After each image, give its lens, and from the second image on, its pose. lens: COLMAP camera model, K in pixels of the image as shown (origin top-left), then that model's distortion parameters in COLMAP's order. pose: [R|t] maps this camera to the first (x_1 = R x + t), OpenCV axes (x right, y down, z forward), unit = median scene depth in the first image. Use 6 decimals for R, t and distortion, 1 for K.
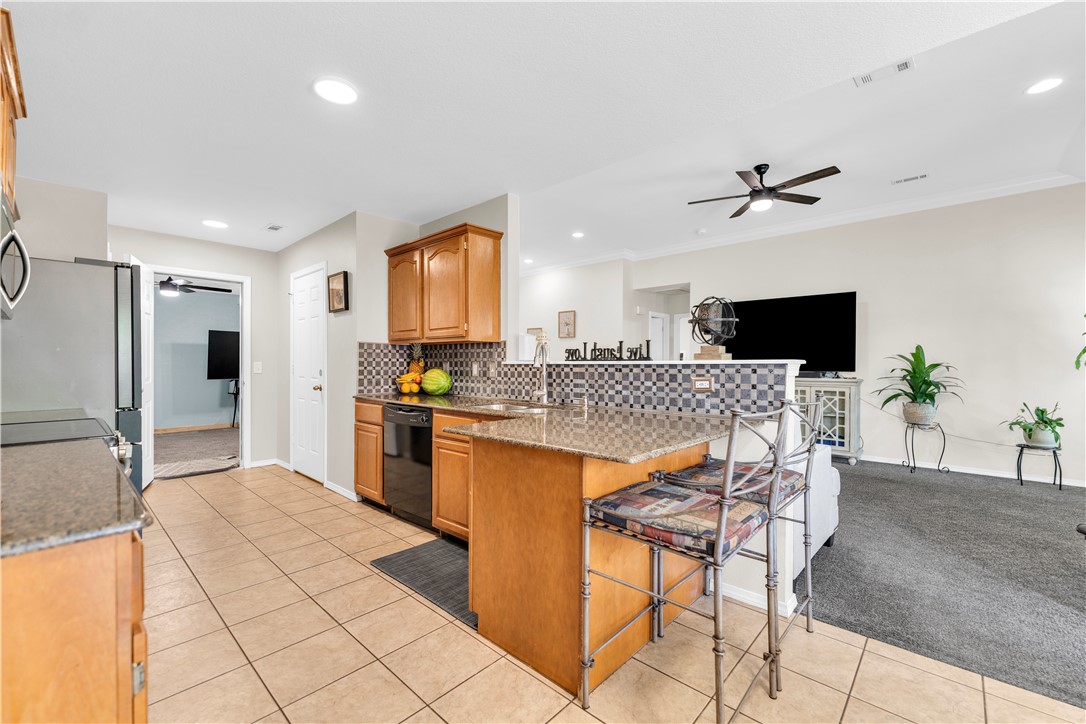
lens RADIAL K [[439.4, 0, 542.5], [0, 439.4, 354.7], [0, 0, 1]] dist [0.001886, 0.000314]
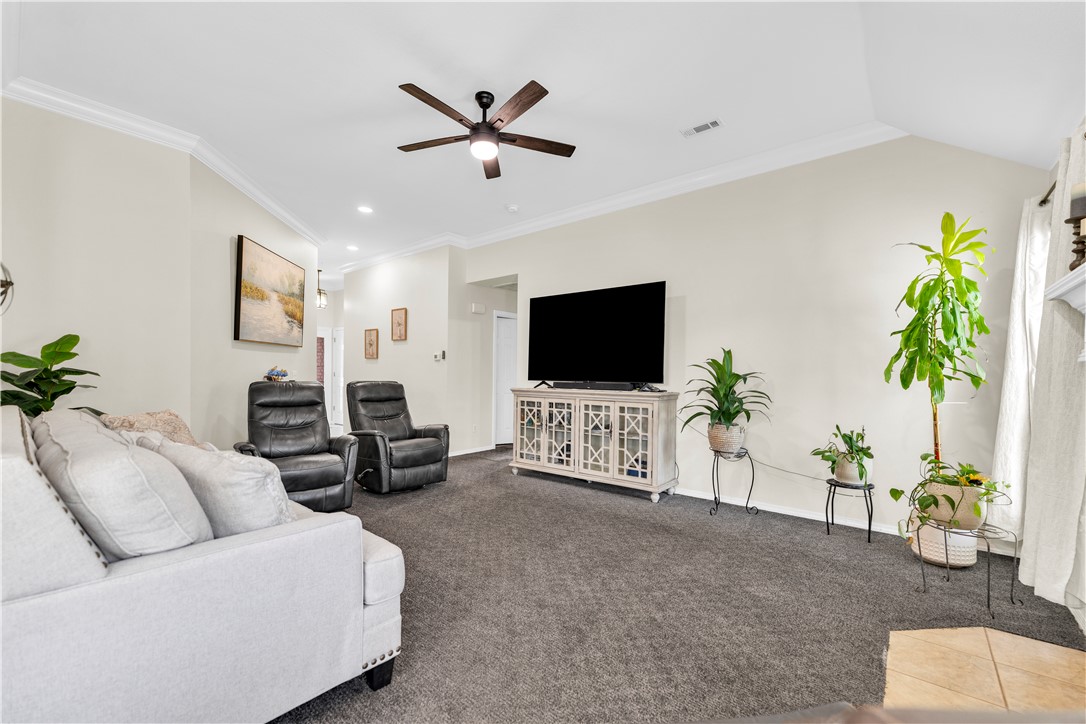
lens RADIAL K [[448.3, 0, 535.4], [0, 448.3, 365.7], [0, 0, 1]] dist [0.000316, 0.000042]
pose [[0.998102, 0.005131, 0.061361, 0.487995], [-0.005601, 0.999956, 0.007489, 0.003240], [-0.061320, -0.007819, 0.998088, 0.239355]]
